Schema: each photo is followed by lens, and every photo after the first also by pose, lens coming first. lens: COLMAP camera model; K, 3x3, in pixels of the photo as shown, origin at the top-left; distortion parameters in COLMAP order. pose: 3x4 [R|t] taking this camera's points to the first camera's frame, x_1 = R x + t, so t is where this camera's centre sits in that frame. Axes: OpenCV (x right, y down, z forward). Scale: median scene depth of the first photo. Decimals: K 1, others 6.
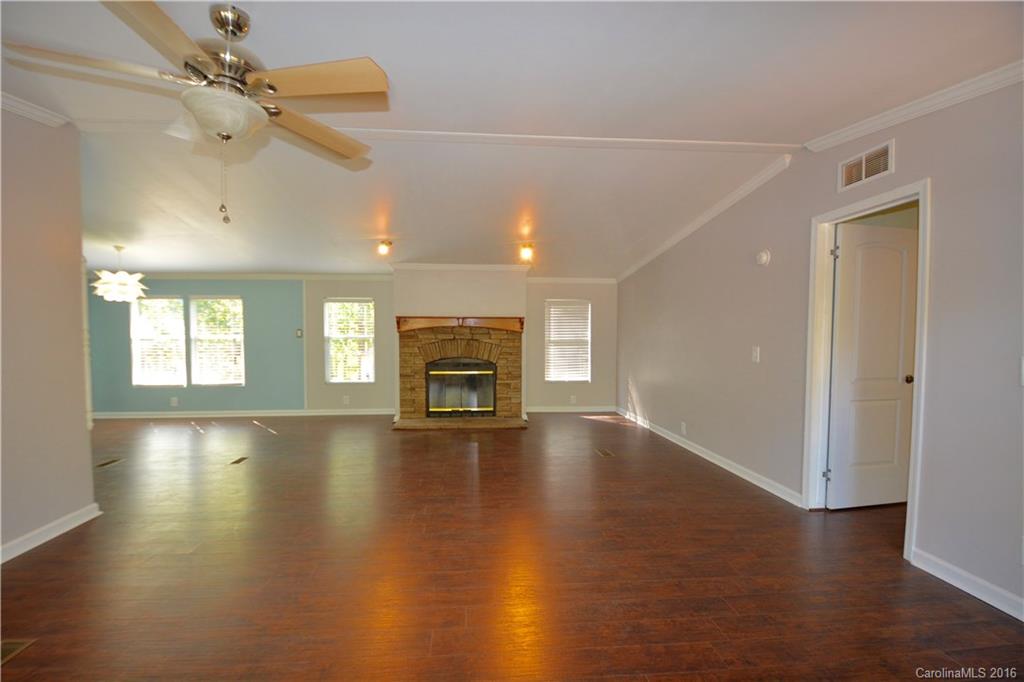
lens RADIAL K [[445.1, 0, 496.7], [0, 445.1, 349.5], [0, 0, 1]] dist [-0.000285, -0.003258]
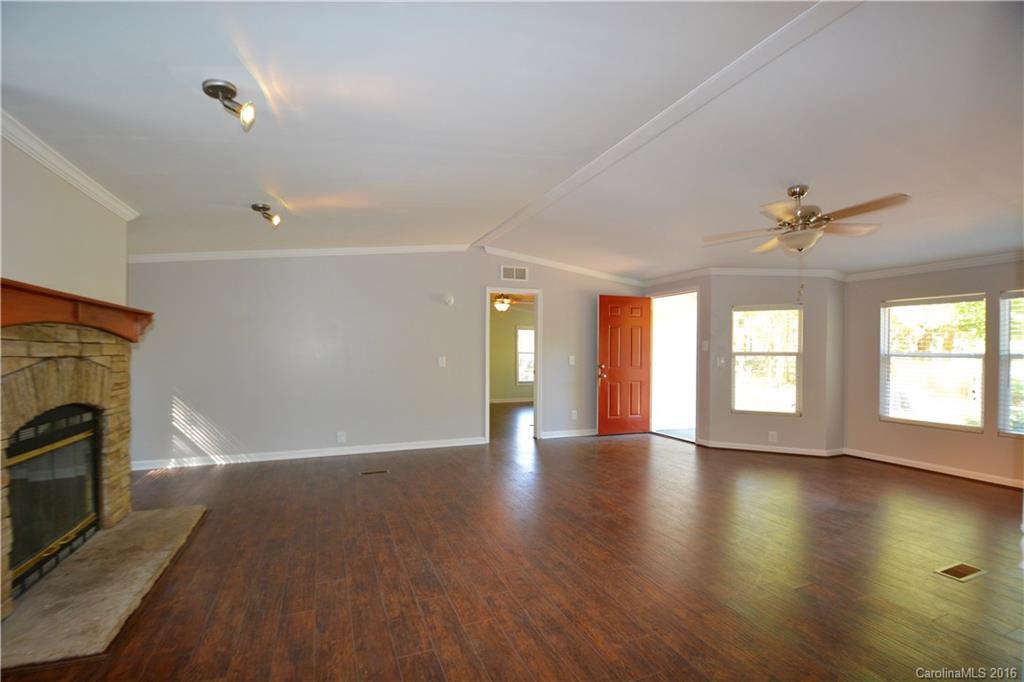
lens RADIAL K [[445.1, 0, 491.8], [0, 445.1, 356.9], [0, 0, 1]] dist [-0.000285, -0.003258]
pose [[-0.282980, -0.010997, 0.959063, -0.551349], [0.033986, 0.999191, 0.021486, -0.019119], [-0.958523, 0.038675, -0.282377, 0.754451]]
